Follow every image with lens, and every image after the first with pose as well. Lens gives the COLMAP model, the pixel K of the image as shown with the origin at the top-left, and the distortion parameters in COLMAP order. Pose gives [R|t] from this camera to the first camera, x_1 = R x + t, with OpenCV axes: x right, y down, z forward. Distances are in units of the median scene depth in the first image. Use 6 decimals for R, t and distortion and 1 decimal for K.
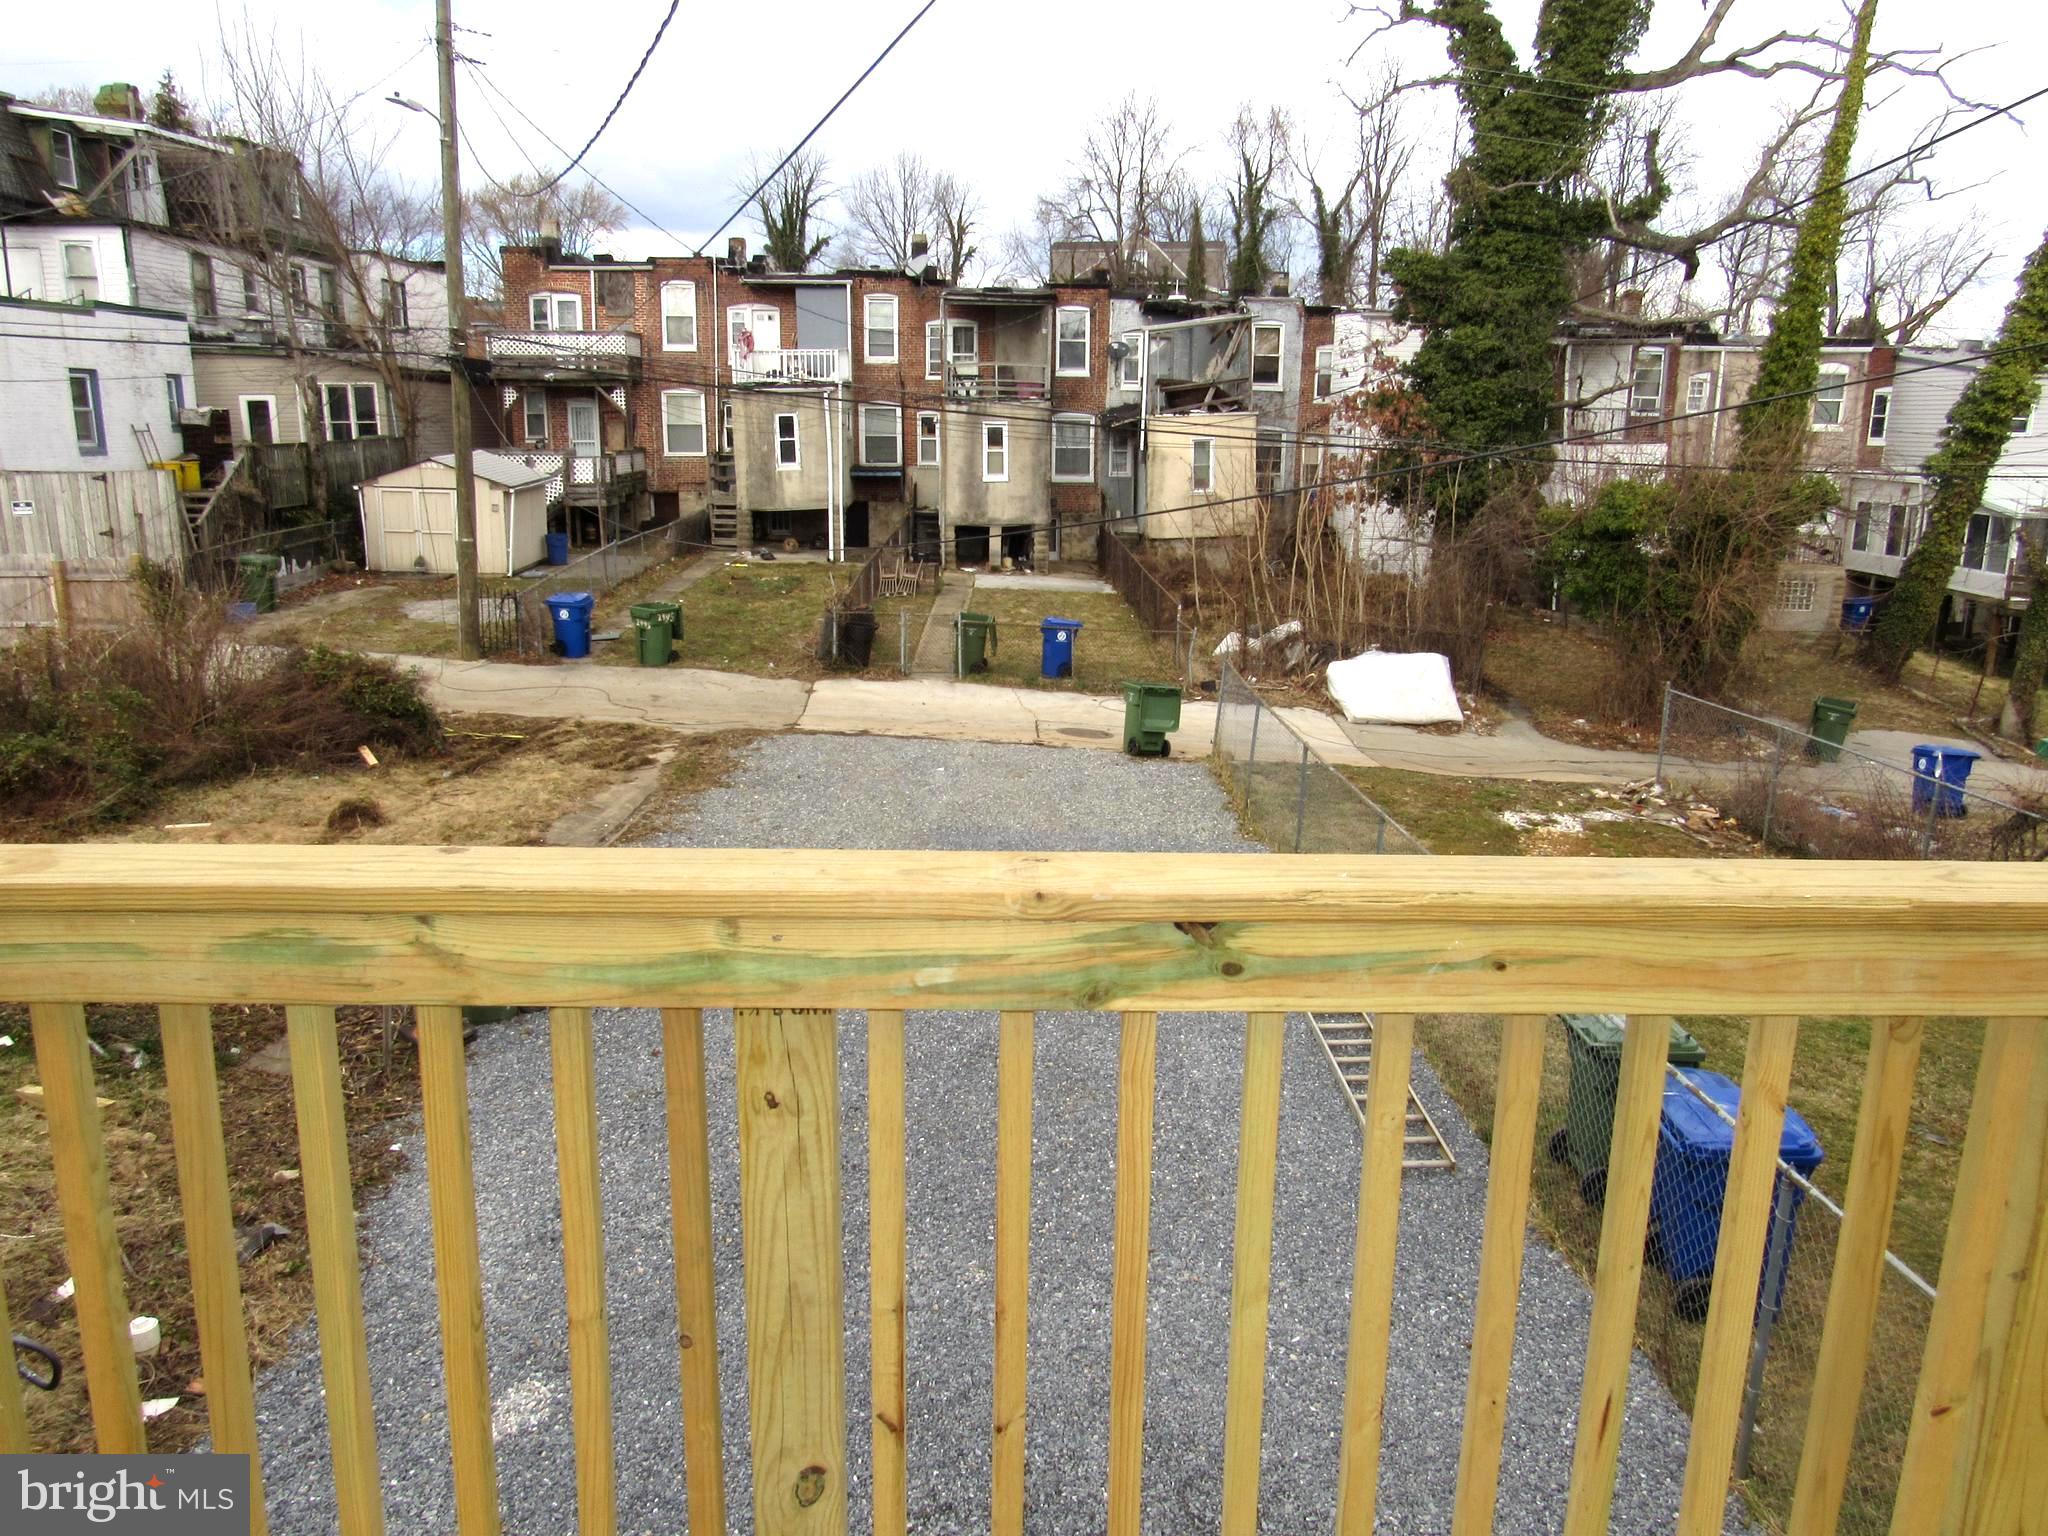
lens RADIAL K [[1474.1, 0, 1025.7], [0, 1474.1, 769.7], [0, 0, 1]] dist [-0.027613, 0.012736]
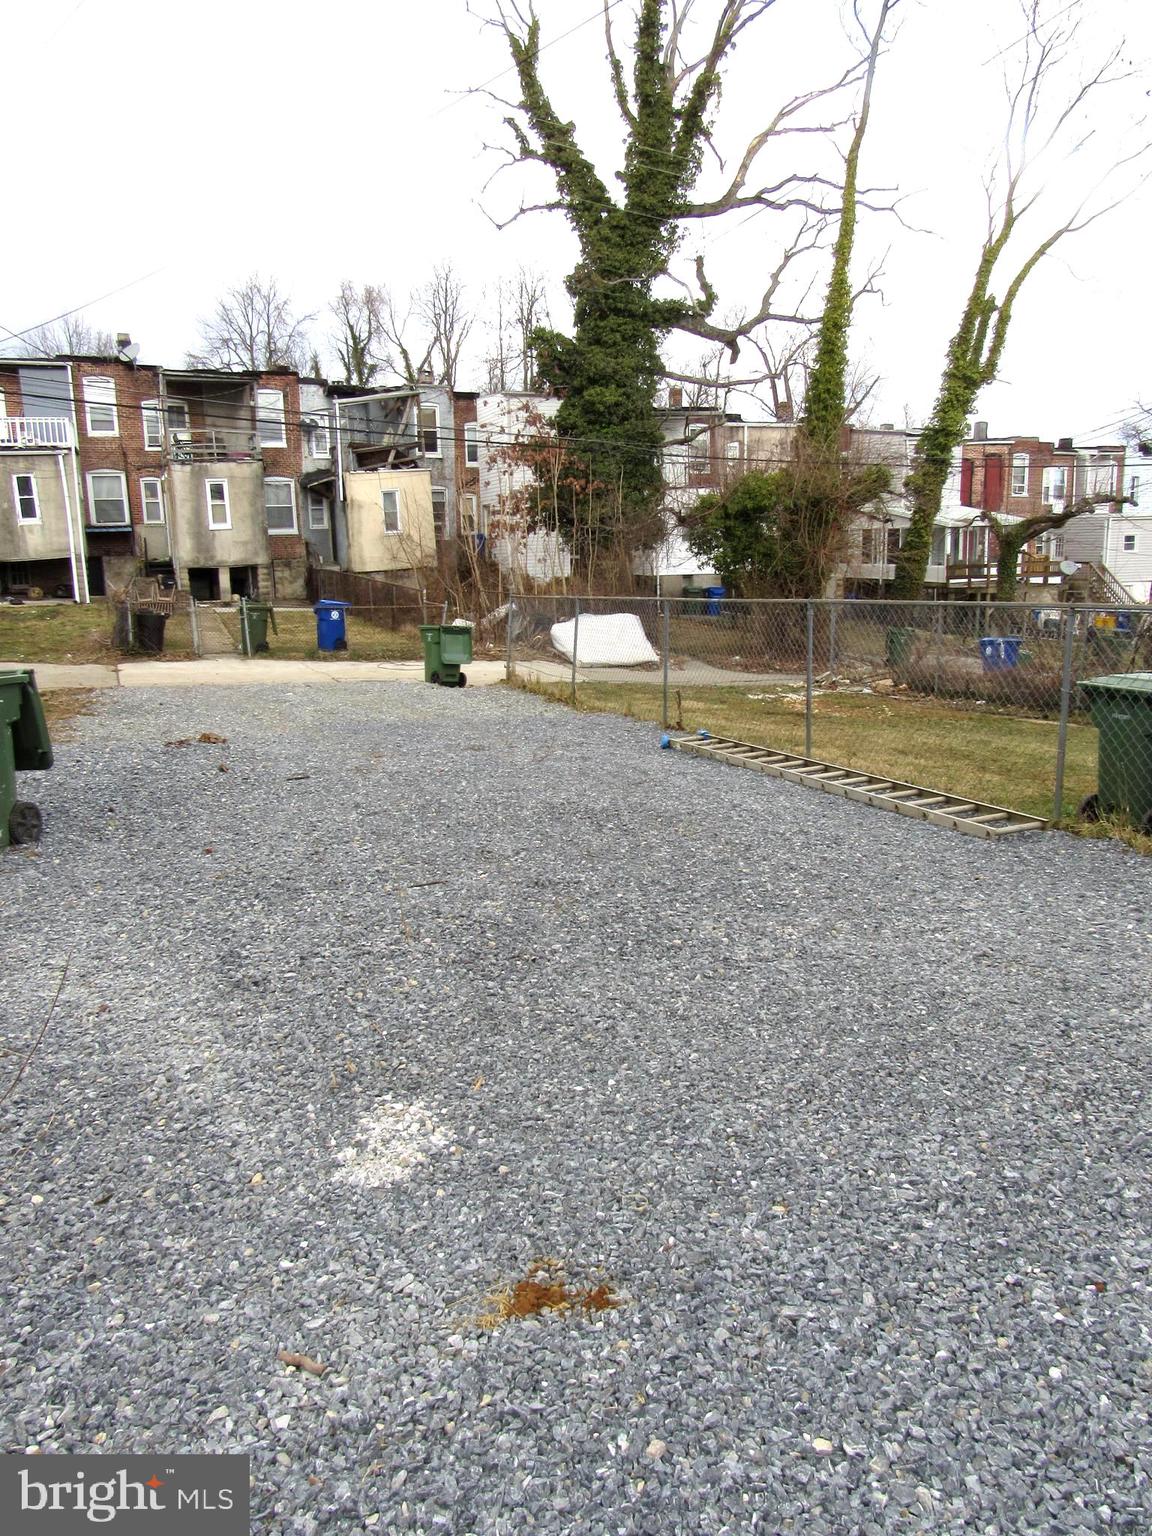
lens RADIAL K [[1105.6, 0, 585.0], [0, 1105.6, 761.4], [0, 0, 1]] dist [-0.027613, 0.012736]
pose [[0.936698, -0.100162, 0.335505, -0.071247], [0.113774, 0.993282, -0.021109, 0.049415], [-0.331137, 0.057944, 0.941802, 0.084852]]
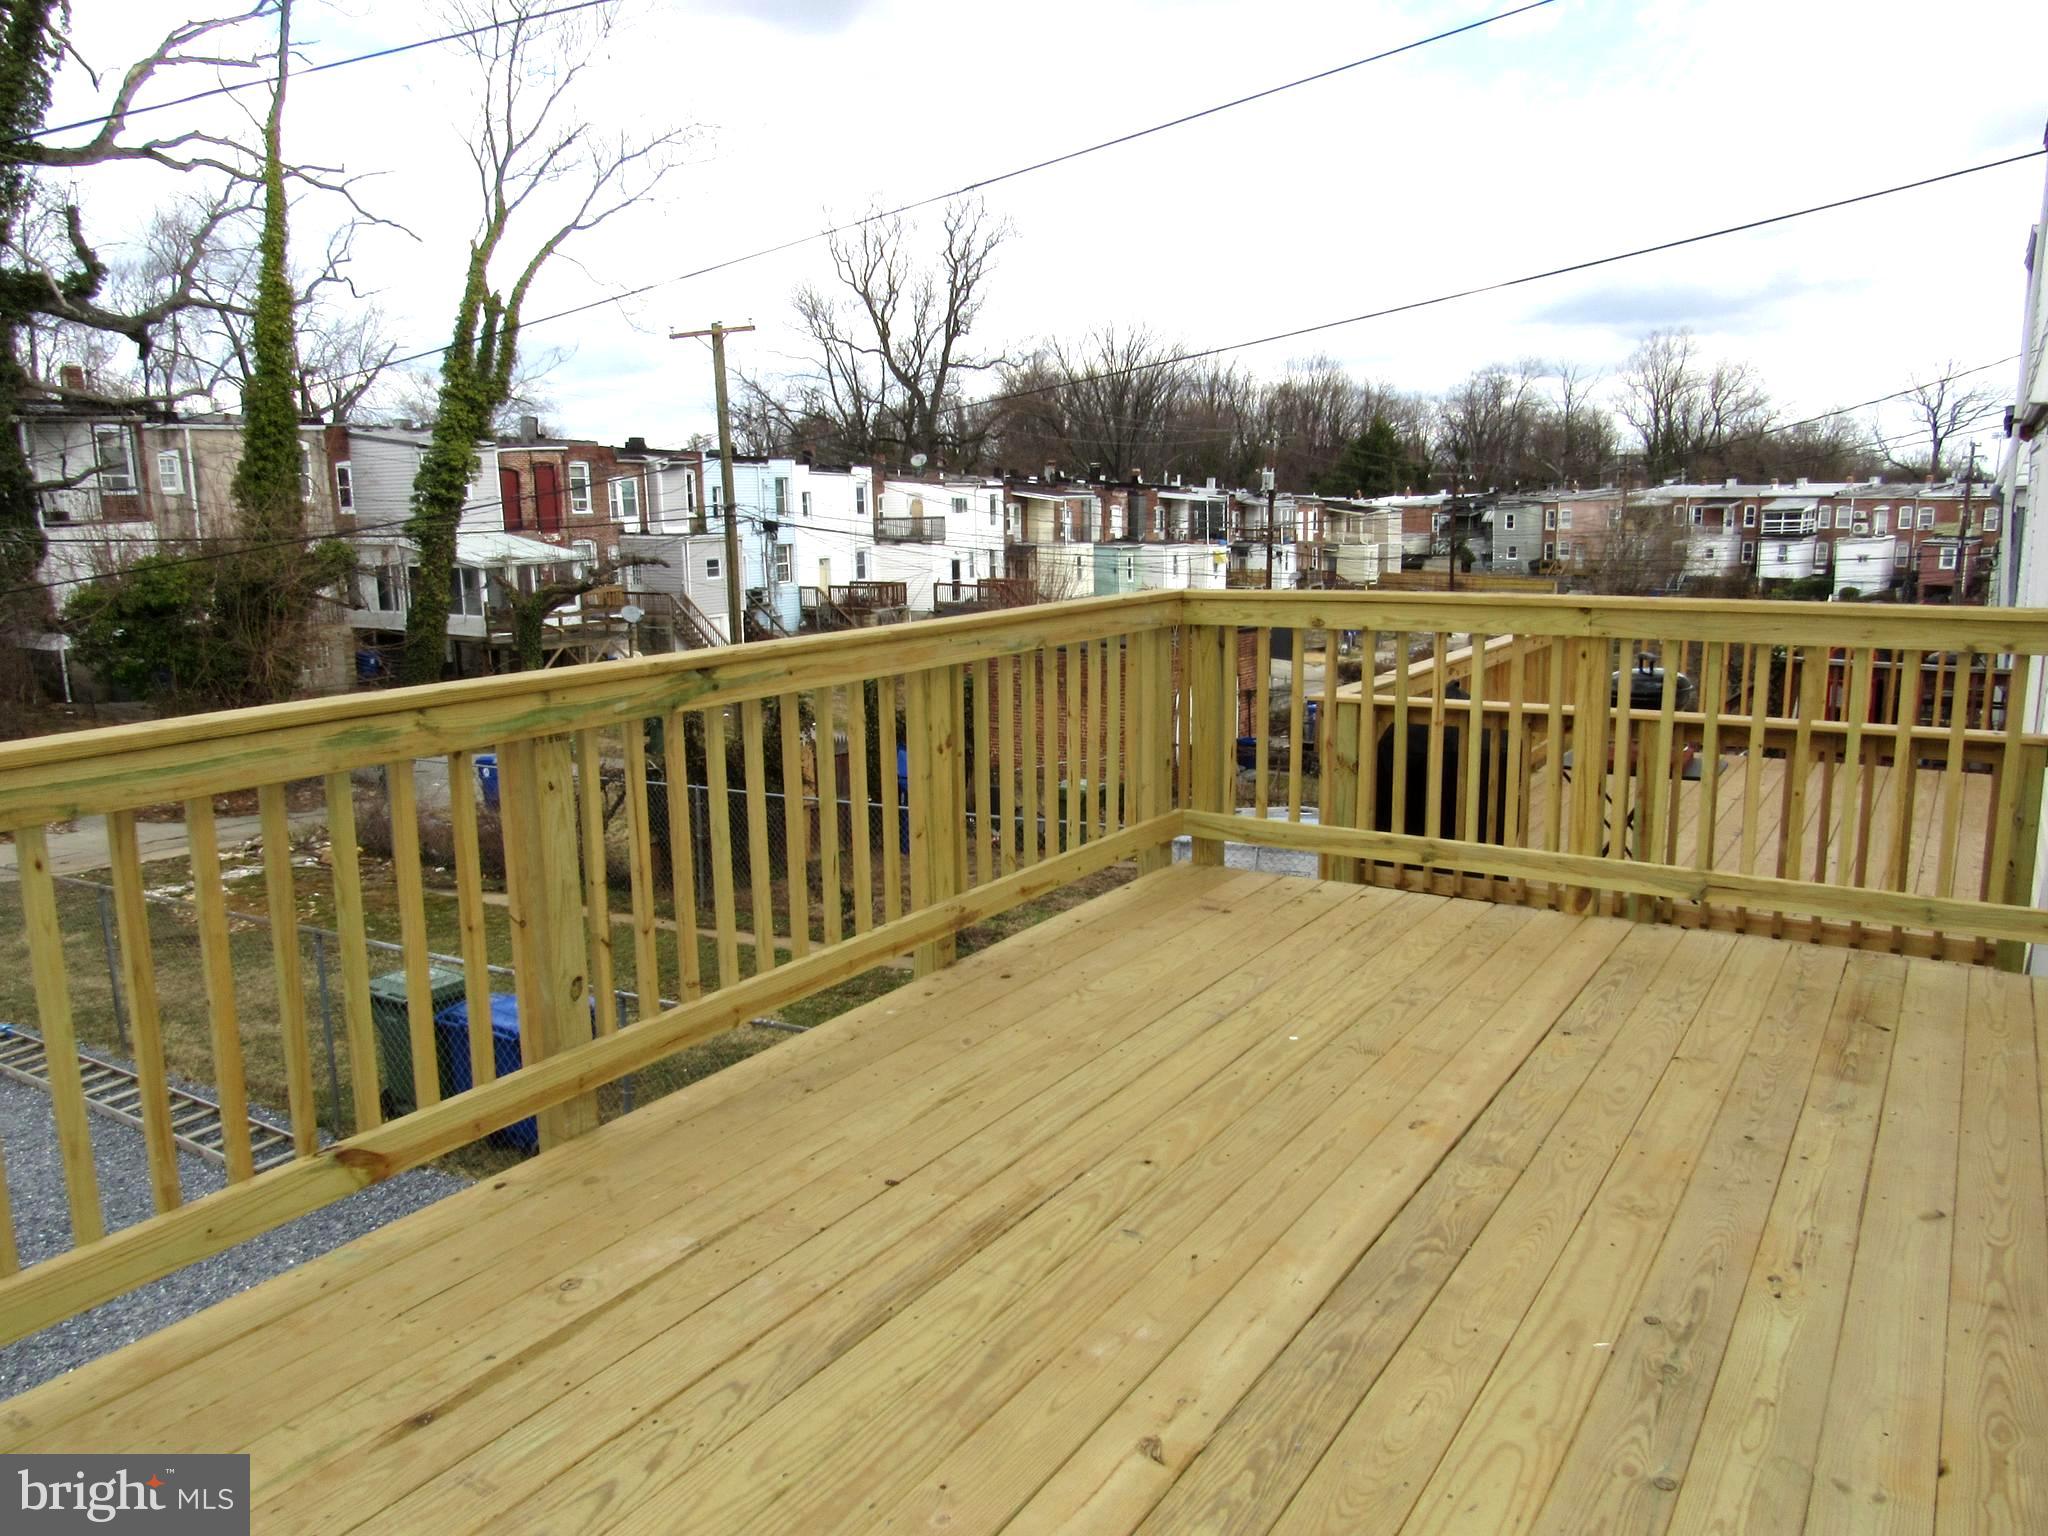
lens RADIAL K [[1474.1, 0, 1013.8], [0, 1474.1, 771.6], [0, 0, 1]] dist [-0.027613, 0.012736]
pose [[0.572419, -0.176377, 0.800767, -0.059782], [0.215031, 0.974702, 0.060975, 0.008910], [-0.791264, 0.137286, 0.595864, -0.031512]]
